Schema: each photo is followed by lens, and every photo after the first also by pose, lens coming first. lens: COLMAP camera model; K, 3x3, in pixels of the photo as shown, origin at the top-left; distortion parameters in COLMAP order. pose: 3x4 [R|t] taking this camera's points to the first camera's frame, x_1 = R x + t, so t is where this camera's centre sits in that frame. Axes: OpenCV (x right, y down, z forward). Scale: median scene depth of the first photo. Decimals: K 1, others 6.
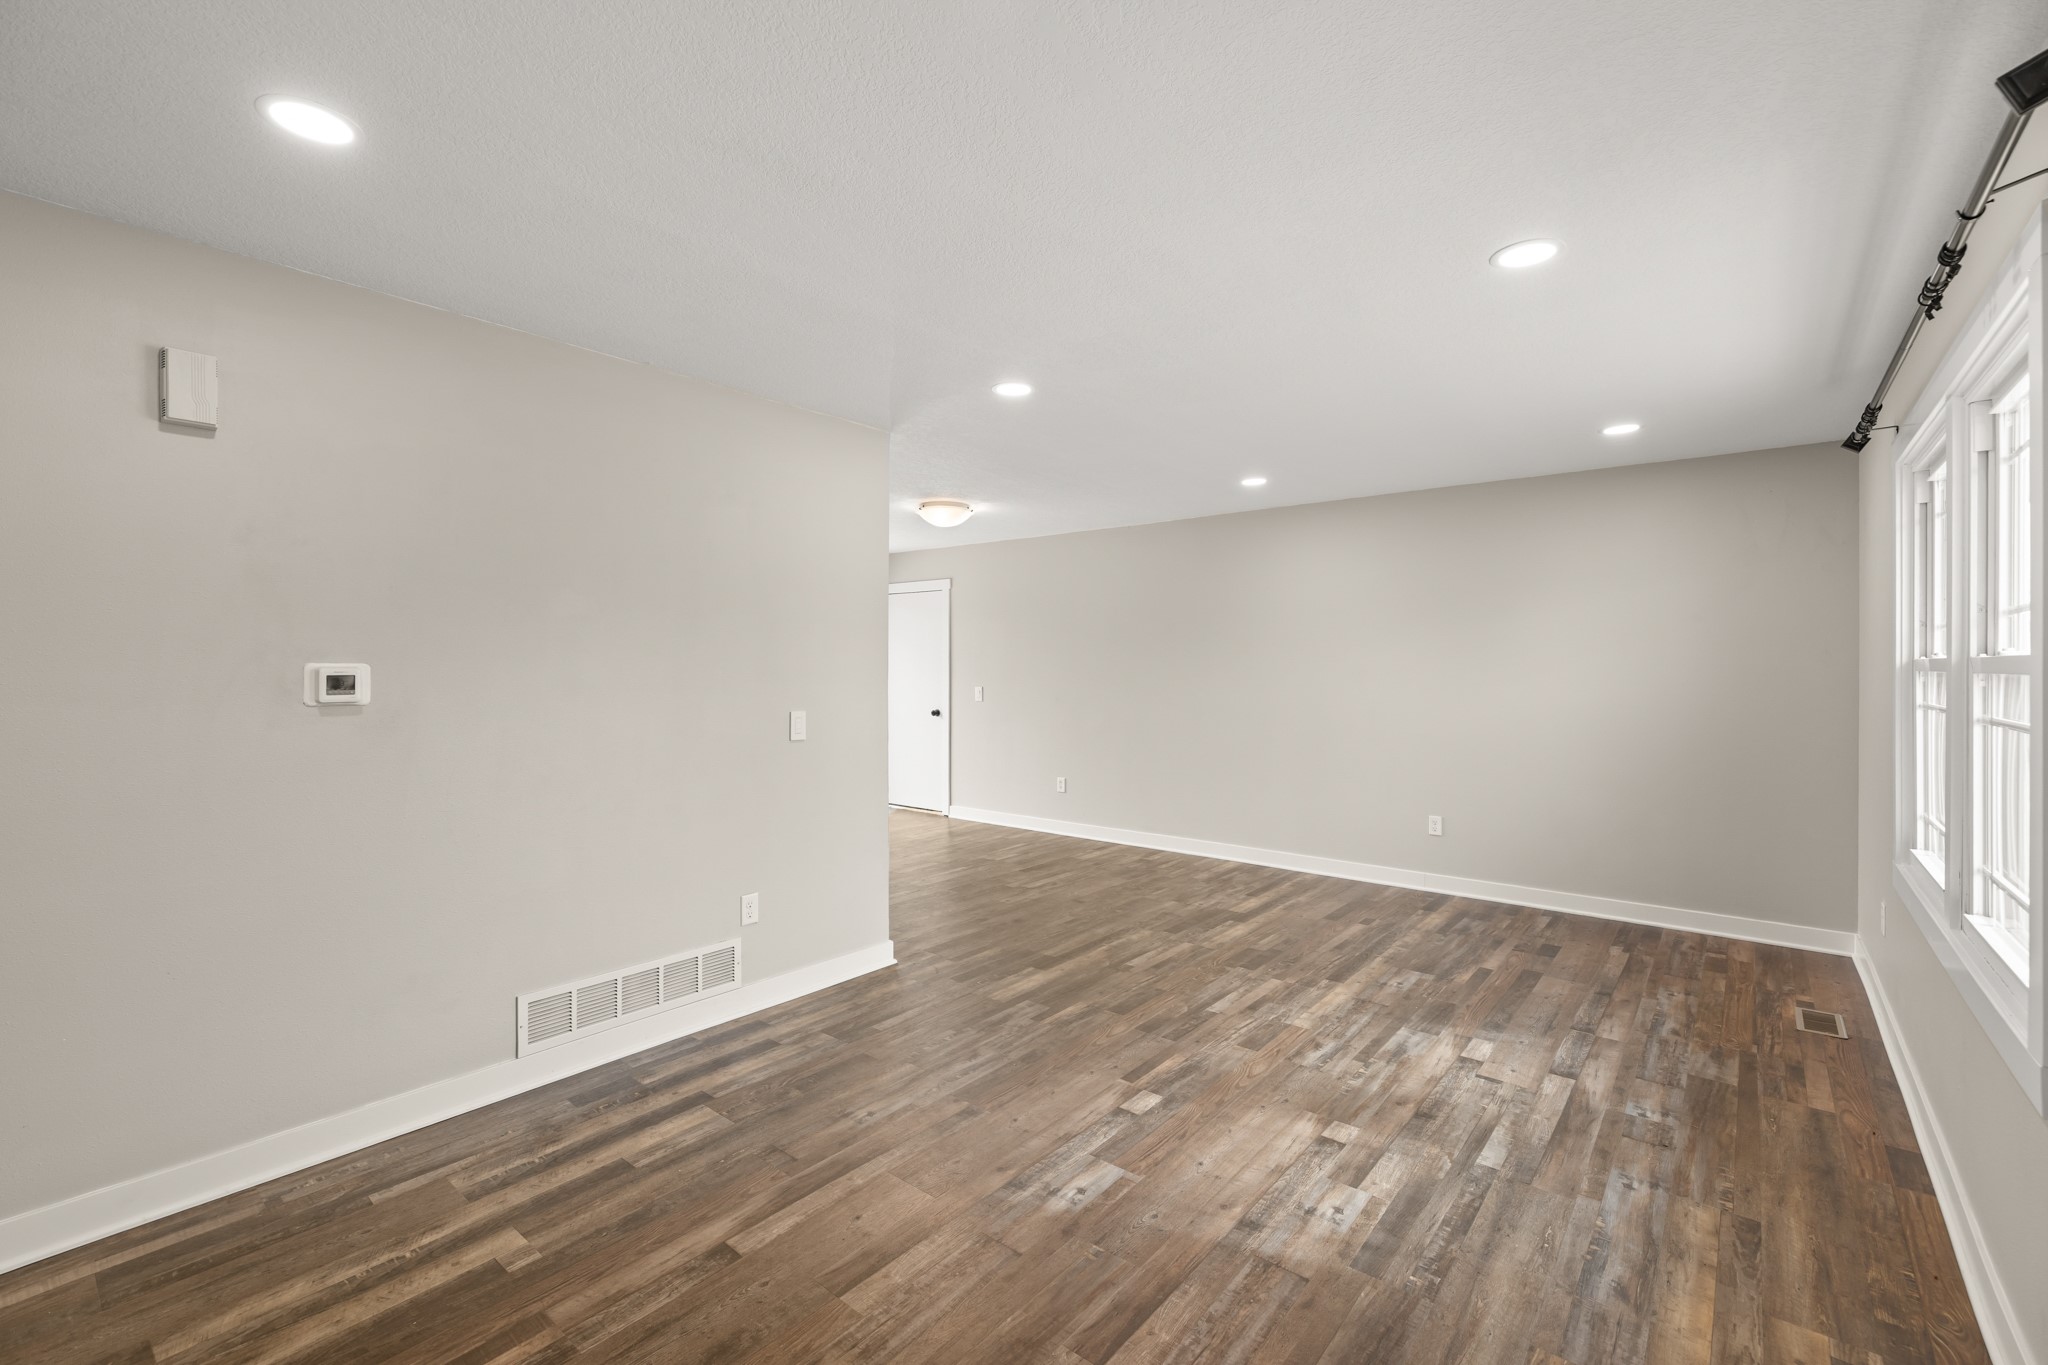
lens RADIAL K [[867.2, 0, 1028.2], [0, 867.2, 675.9], [0, 0, 1]] dist [-0.000127, -0.000647]
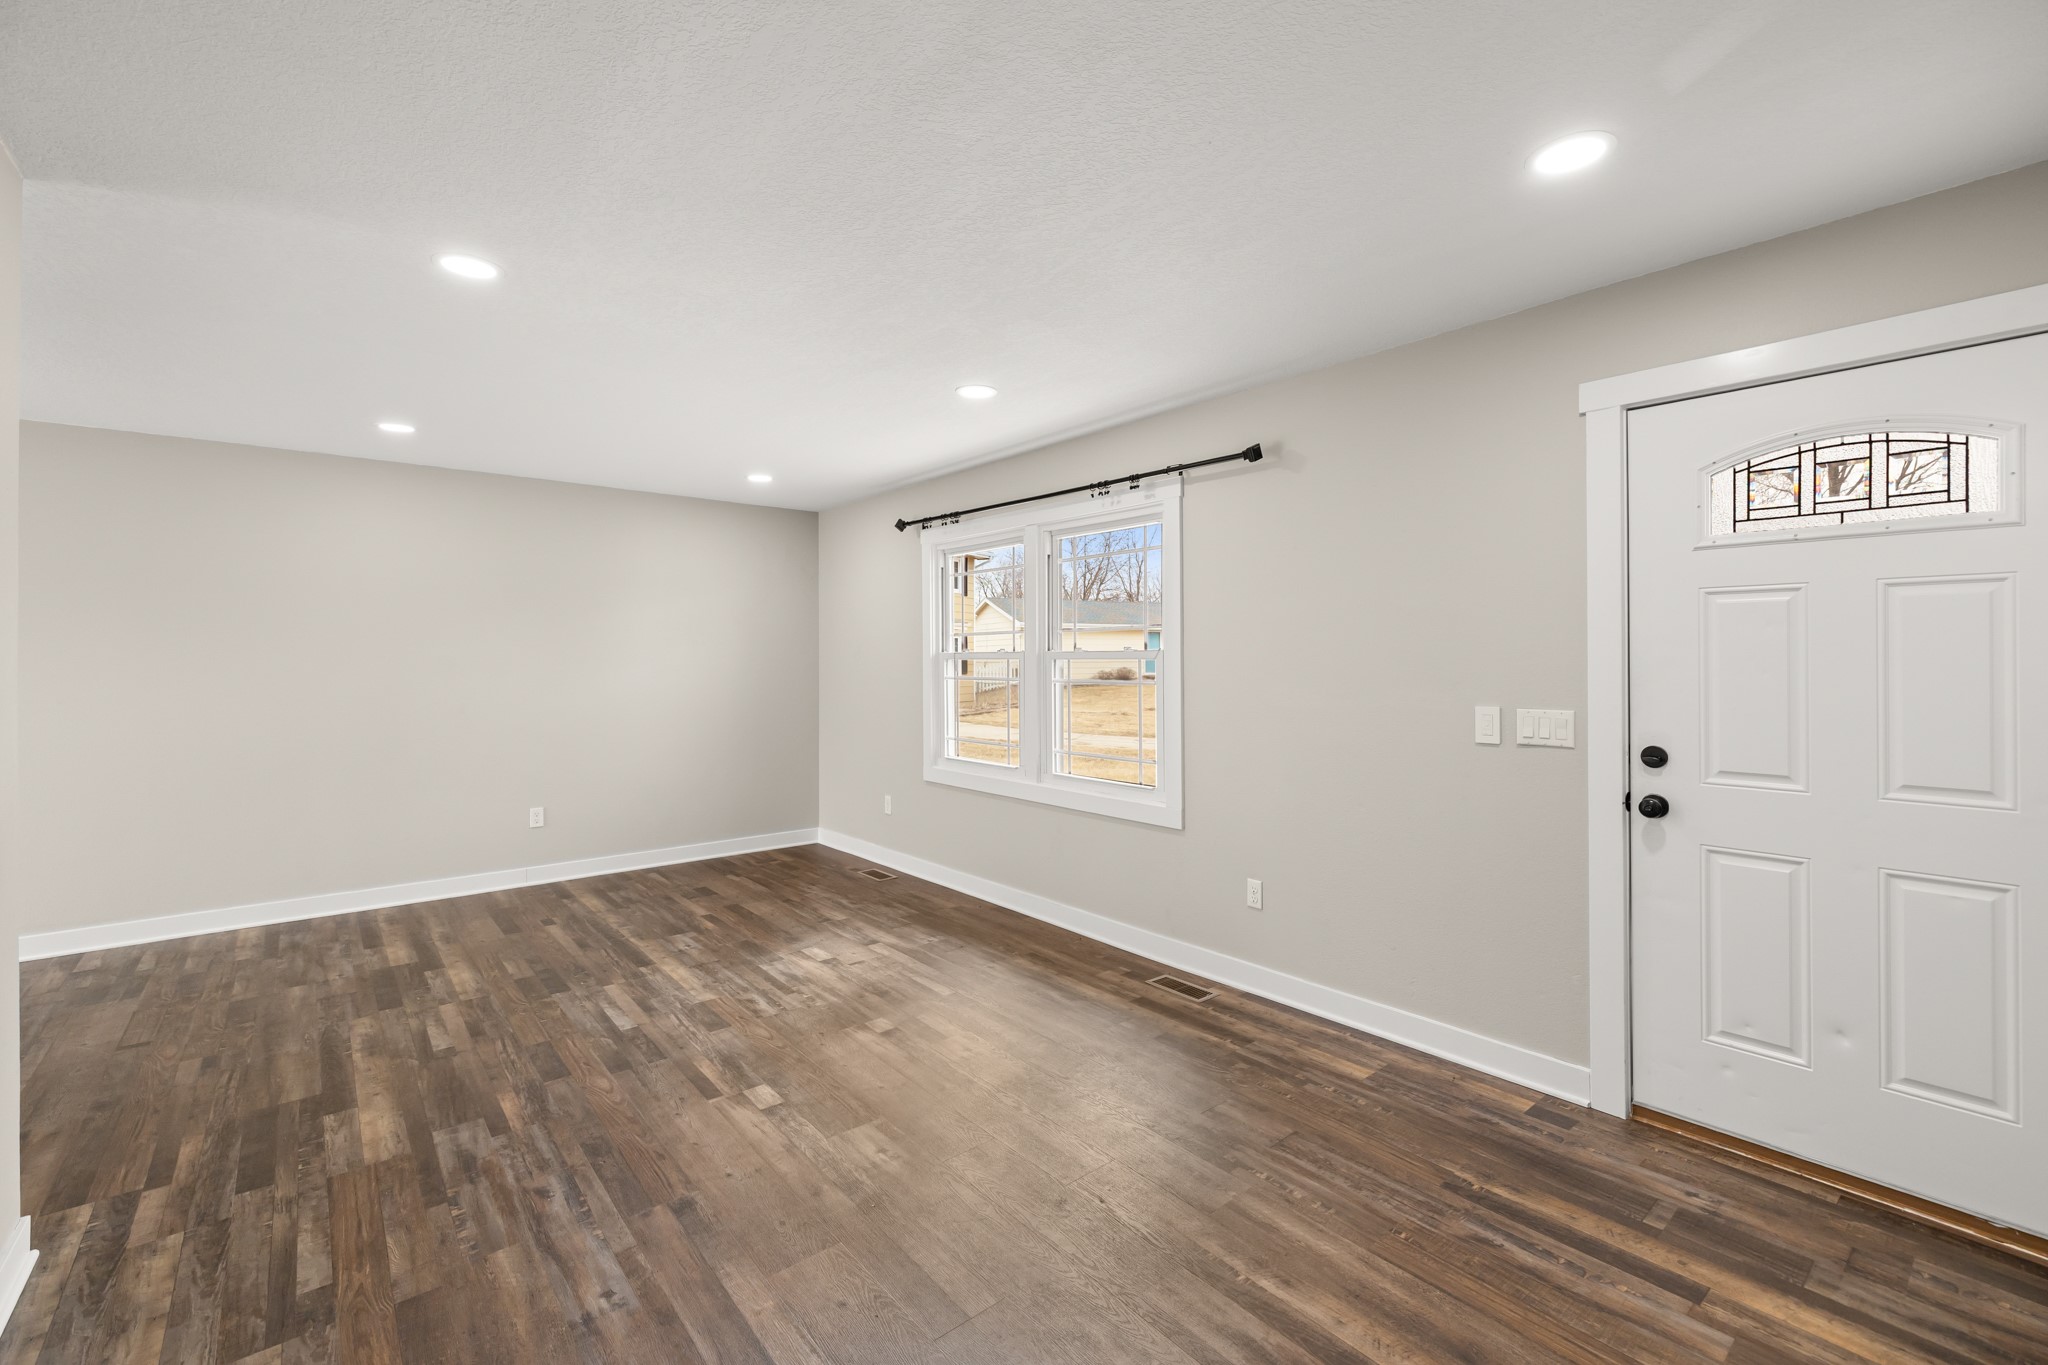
lens RADIAL K [[867.2, 0, 1017.5], [0, 867.2, 654.3], [0, 0, 1]] dist [-0.000127, -0.000647]
pose [[0.185482, 0.005515, 0.982632, -0.727103], [0.012383, 0.999892, -0.007949, 0.000892], [-0.982570, 0.013643, 0.185394, 0.487946]]
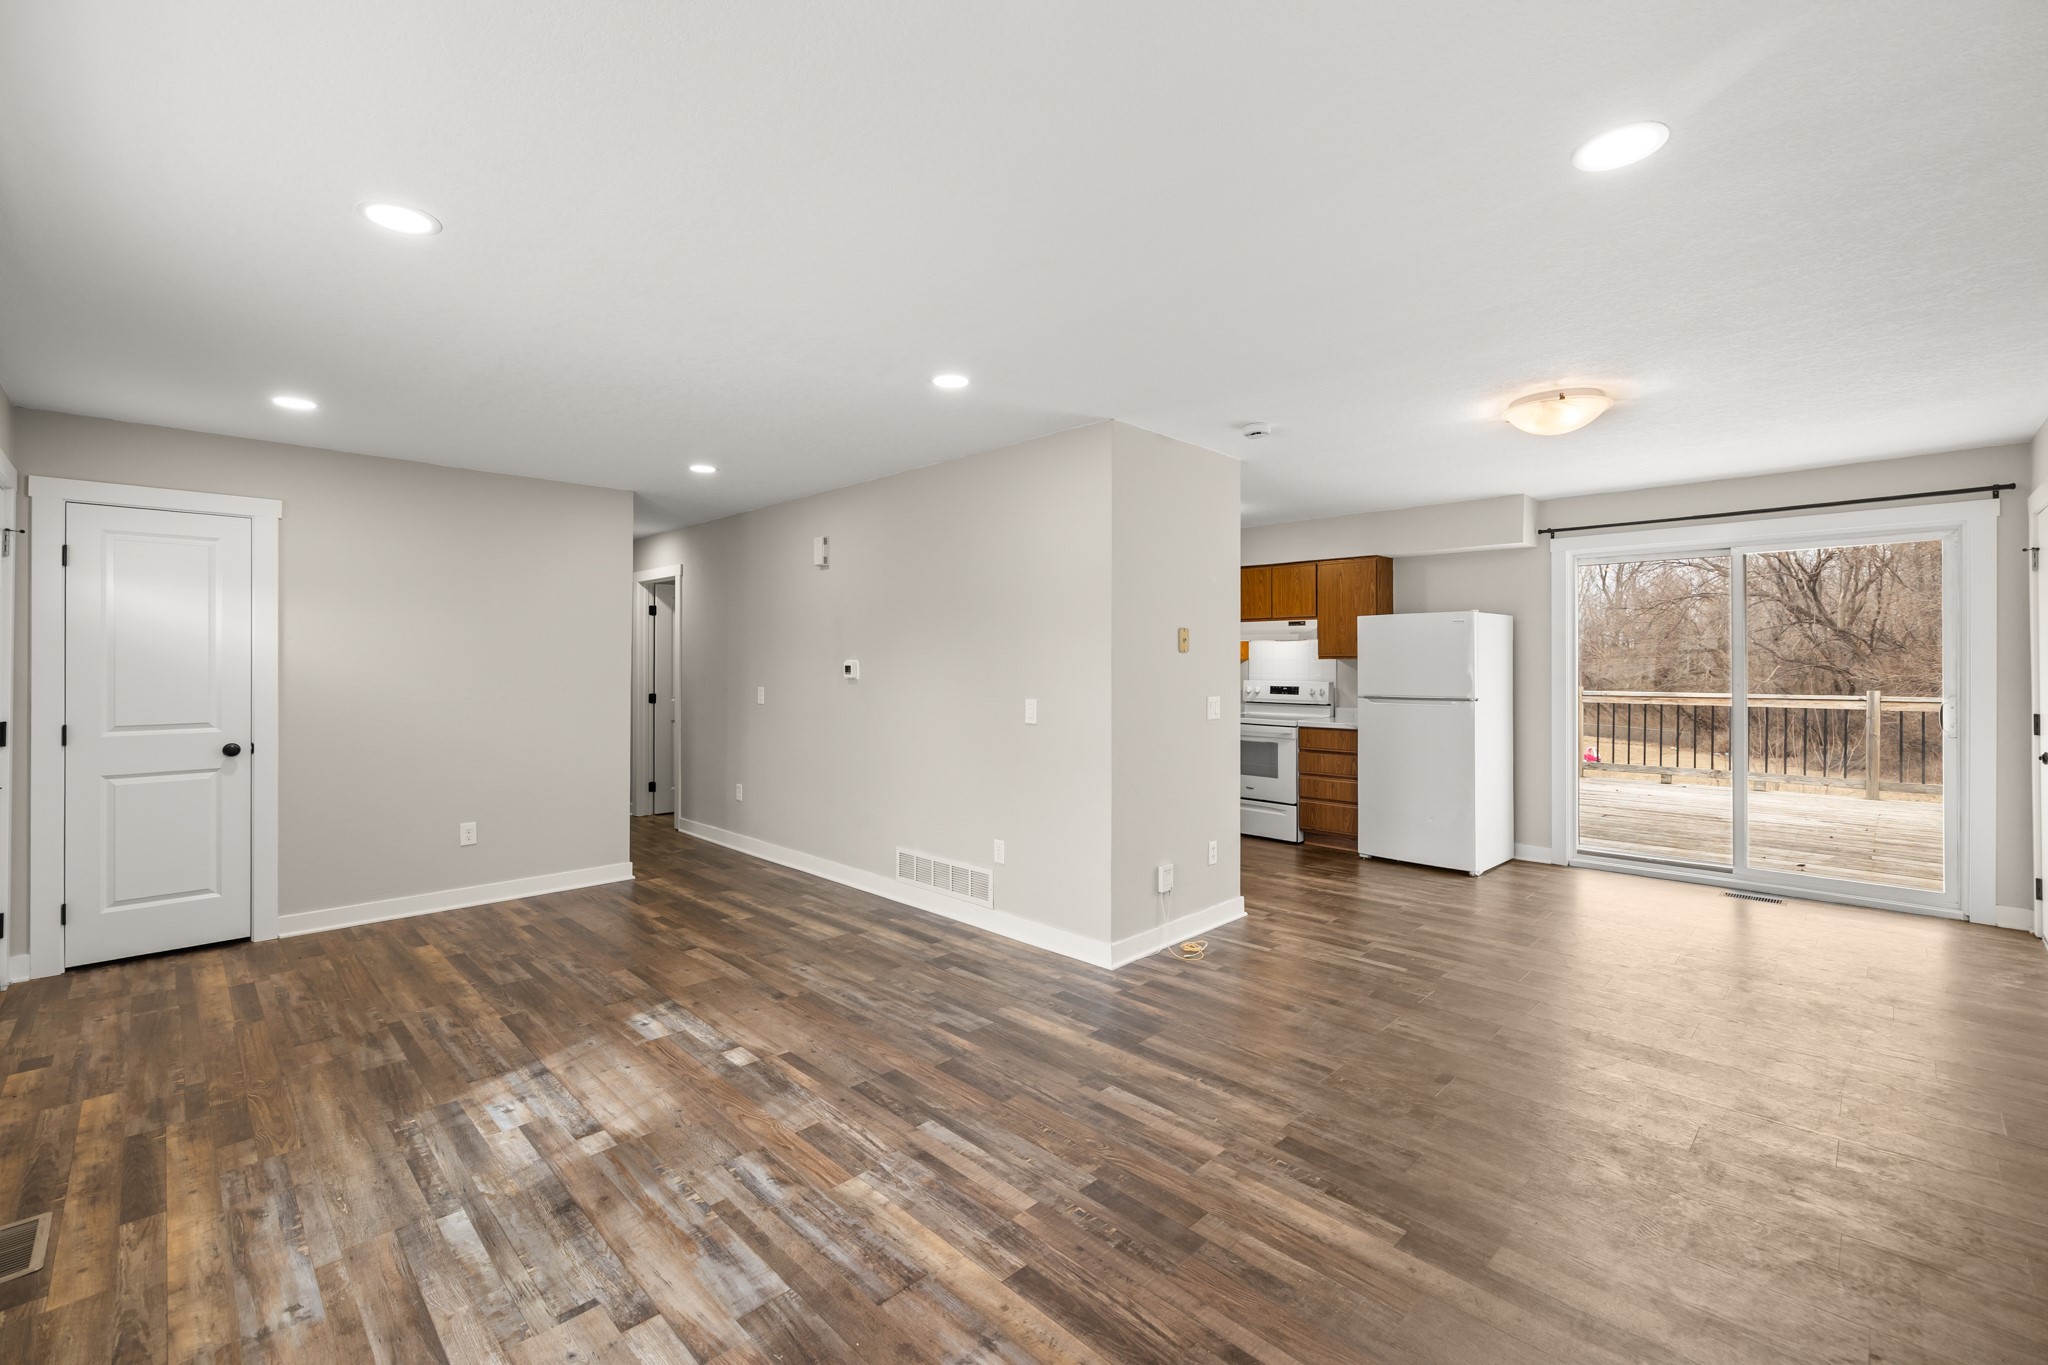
lens RADIAL K [[867.2, 0, 1021.9], [0, 867.2, 670.2], [0, 0, 1]] dist [-0.000127, -0.000647]
pose [[-0.090446, 0.008377, -0.995866, 1.099949], [-0.010442, 0.999902, 0.009359, -0.010634], [0.995847, 0.011246, -0.090350, 1.341074]]
